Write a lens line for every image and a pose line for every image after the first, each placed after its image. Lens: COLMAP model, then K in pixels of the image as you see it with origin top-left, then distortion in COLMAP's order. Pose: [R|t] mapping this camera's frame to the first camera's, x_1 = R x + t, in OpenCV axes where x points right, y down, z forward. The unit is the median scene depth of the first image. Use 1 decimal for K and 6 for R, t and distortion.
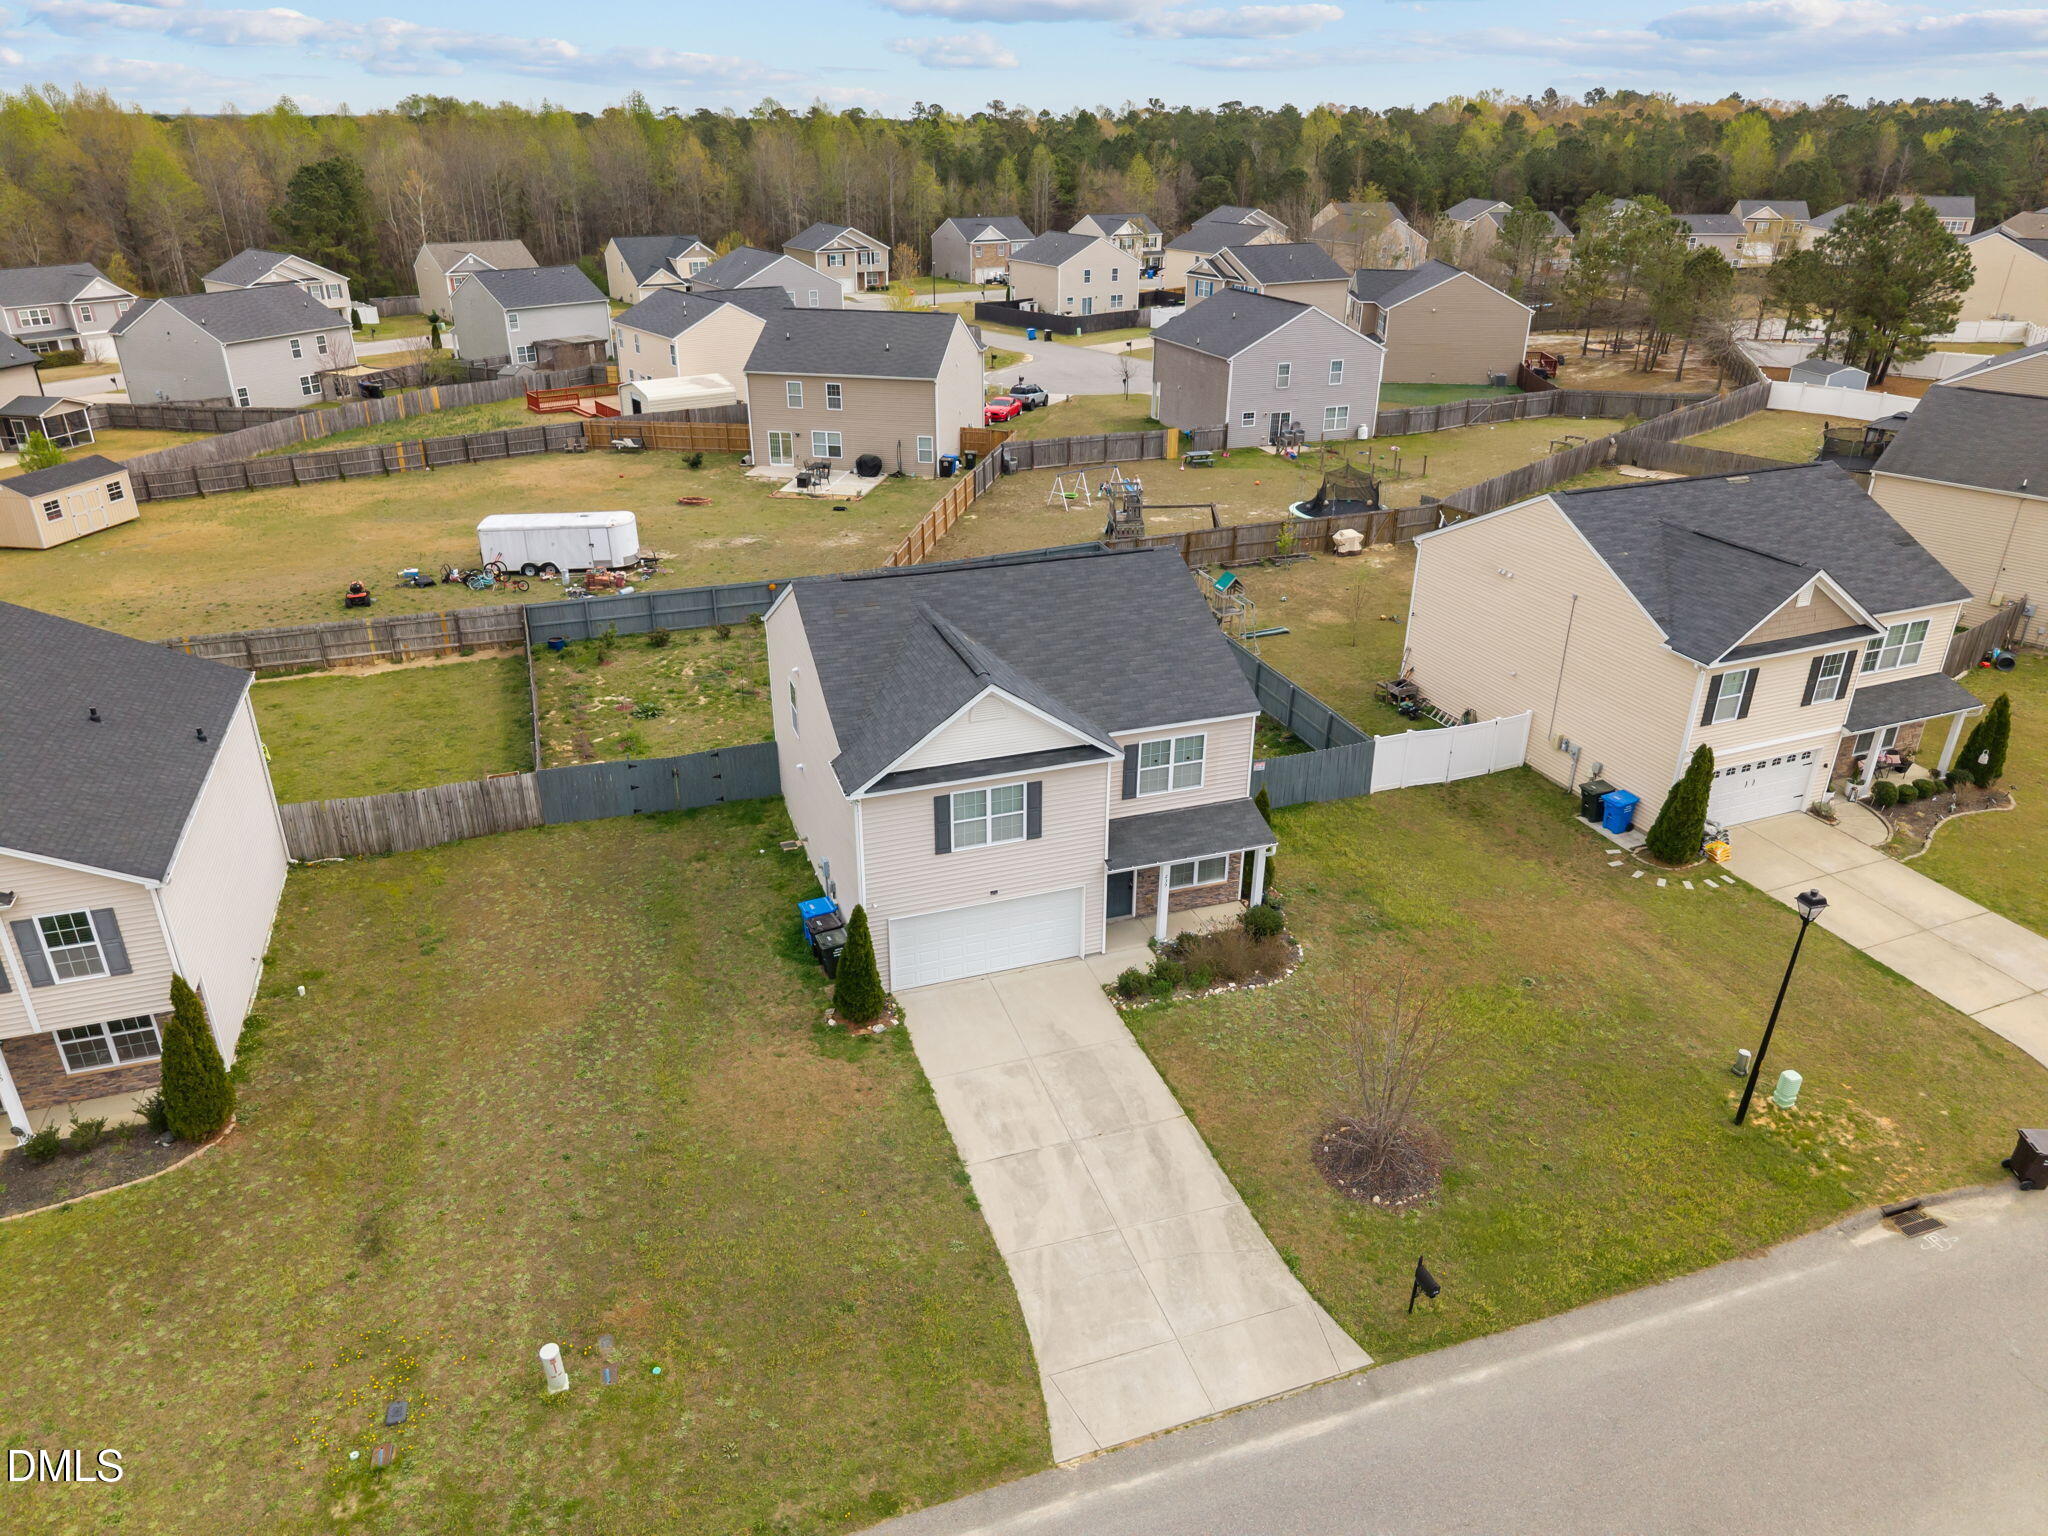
lens RADIAL K [[1379.5, 0, 980.3], [0, 1379.5, 771.1], [0, 0, 1]] dist [0.049591, -0.000003]
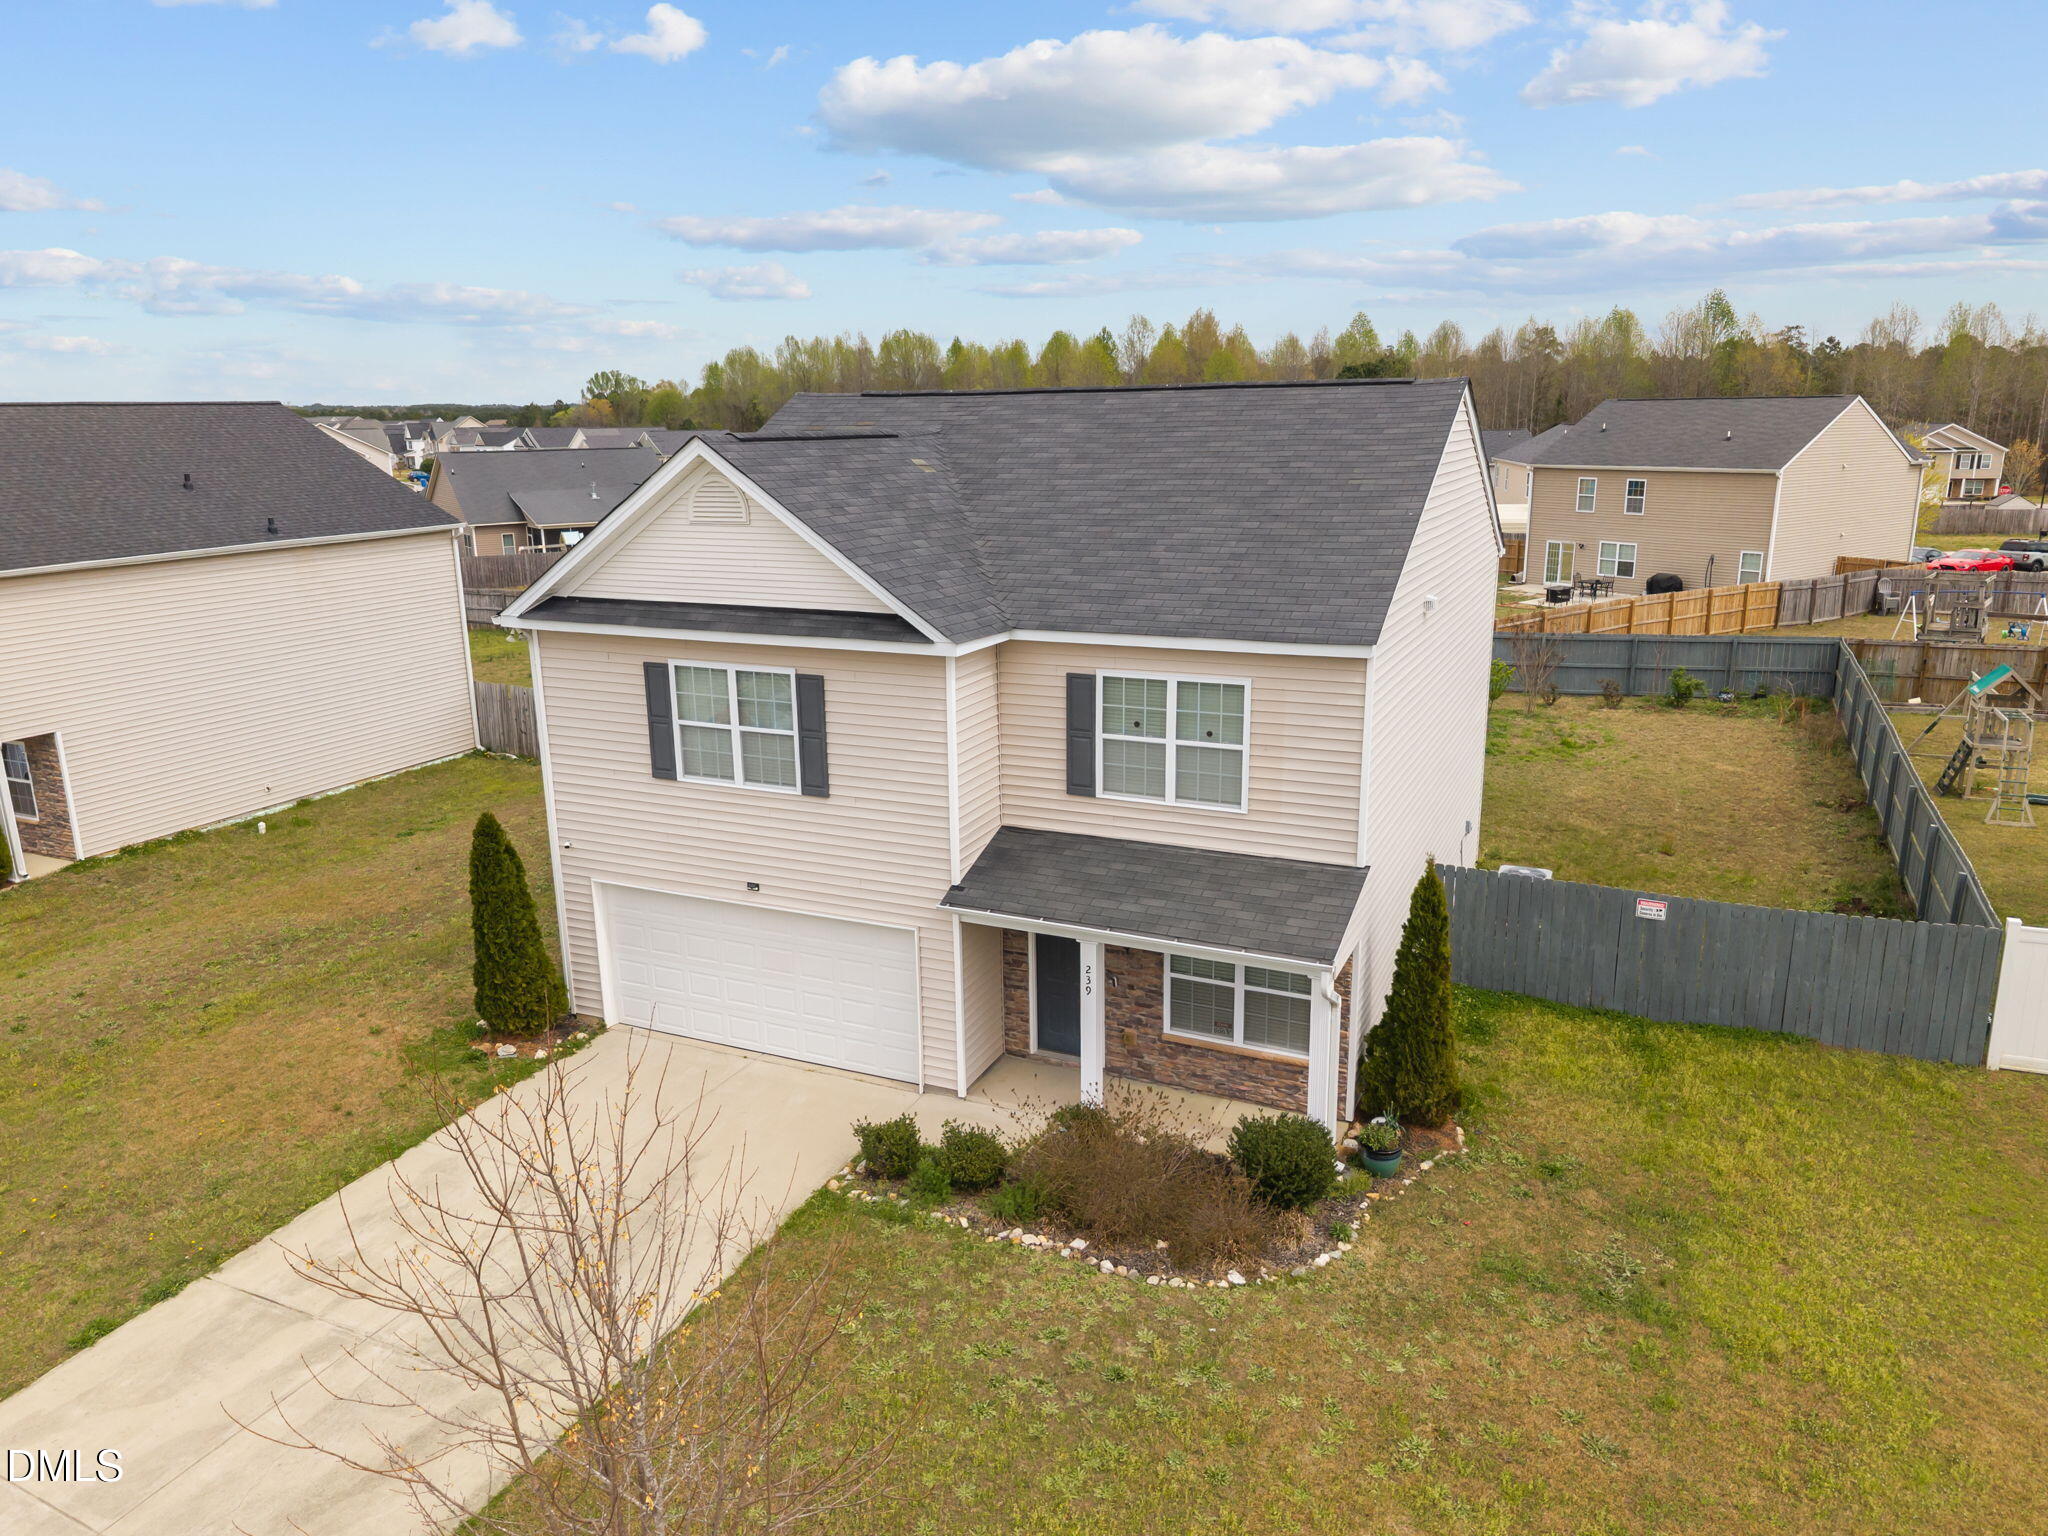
lens RADIAL K [[1390.6, 0, 995.5], [0, 1390.6, 763.7], [0, 0, 1]] dist [0.004374, -0.002549]
pose [[0.724002, 0.162719, -0.670331, 0.423838], [-0.284902, 0.955558, -0.075757, 0.056719], [0.628213, 0.245827, 0.738185, 0.650337]]
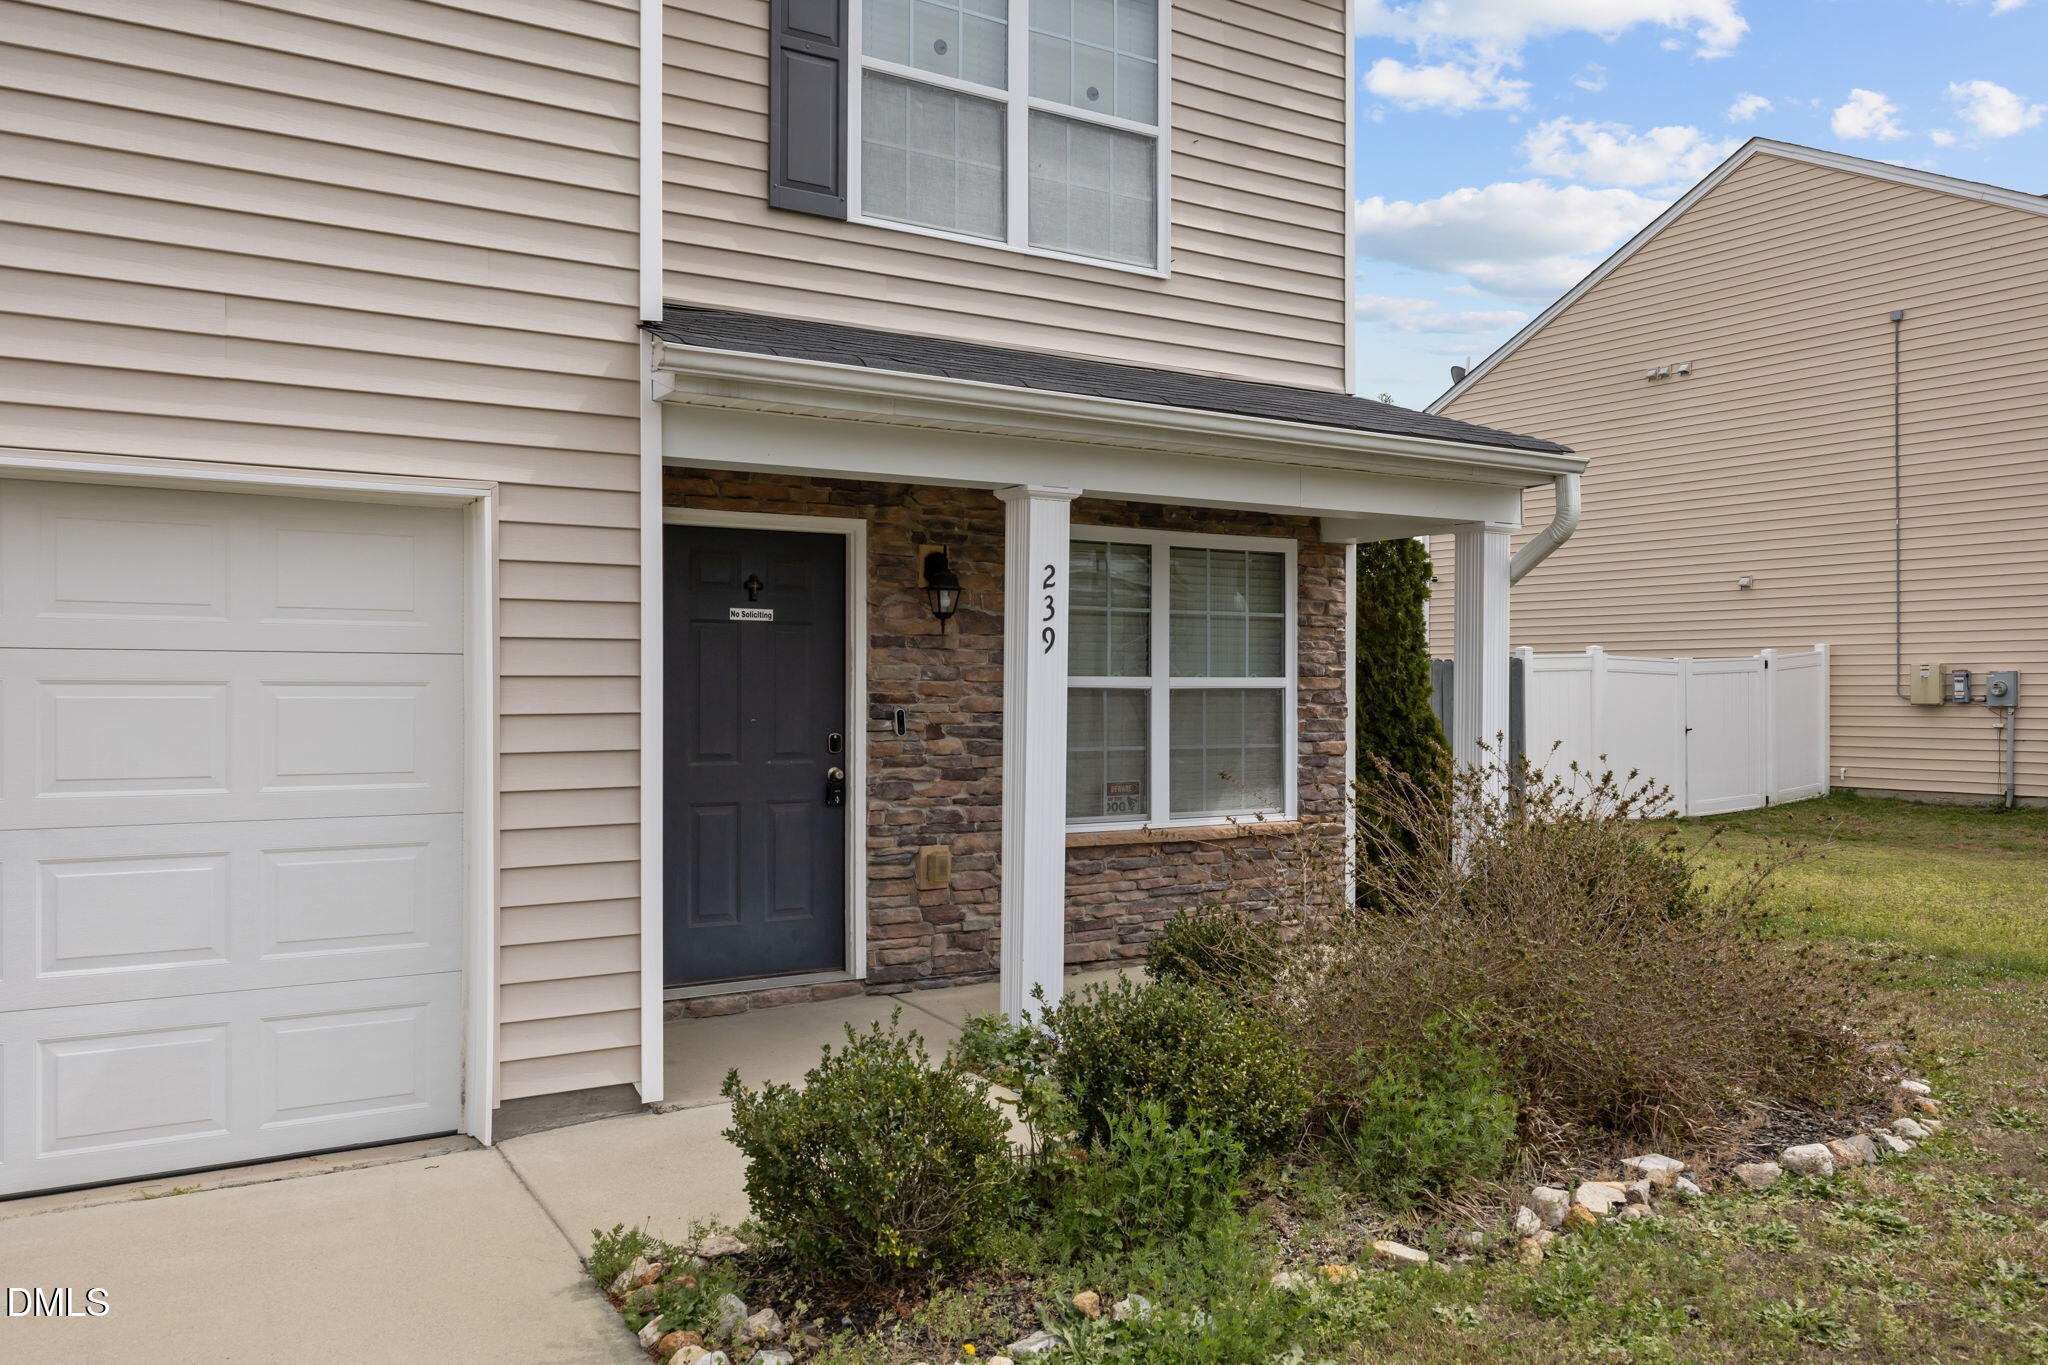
lens RADIAL K [[1513.3, 0, 1071.6], [0, 1513.3, 703.6], [0, 0, 1]] dist [0.003382, 0.001896]
pose [[0.964760, 0.012051, 0.262856, 0.093746], [0.101962, 0.903784, -0.415667, 0.170754], [-0.242574, 0.427820, 0.870705, 0.881909]]
